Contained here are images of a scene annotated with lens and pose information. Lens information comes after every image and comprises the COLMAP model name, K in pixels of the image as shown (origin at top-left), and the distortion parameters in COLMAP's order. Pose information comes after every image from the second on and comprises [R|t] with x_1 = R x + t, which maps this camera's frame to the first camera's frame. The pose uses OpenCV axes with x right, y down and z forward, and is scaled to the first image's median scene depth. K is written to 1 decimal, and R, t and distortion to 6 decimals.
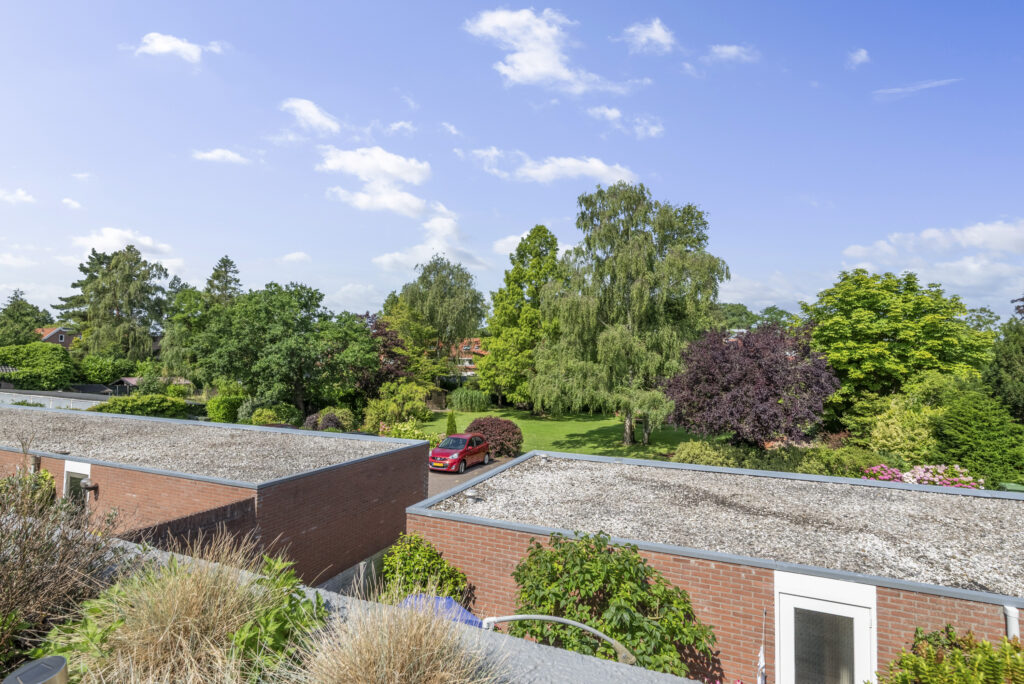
lens RADIAL K [[481.5, 0, 512.4], [0, 481.5, 354.5], [0, 0, 1]] dist [0.000350, -0.000117]
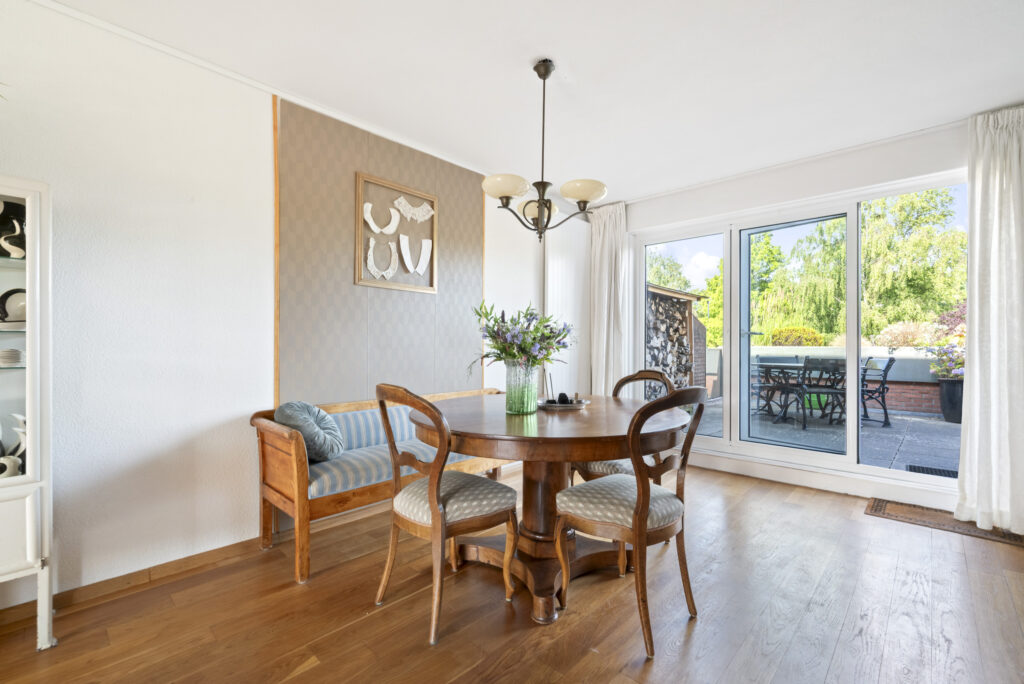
lens RADIAL K [[442.0, 0, 516.0], [0, 442.0, 343.8], [0, 0, 1]] dist [-0.000224, -0.000014]
pose [[0.933125, -0.012732, -0.359326, -0.146996], [0.017340, 0.999804, 0.009601, 0.014731], [0.359133, -0.015190, 0.933163, -0.249439]]
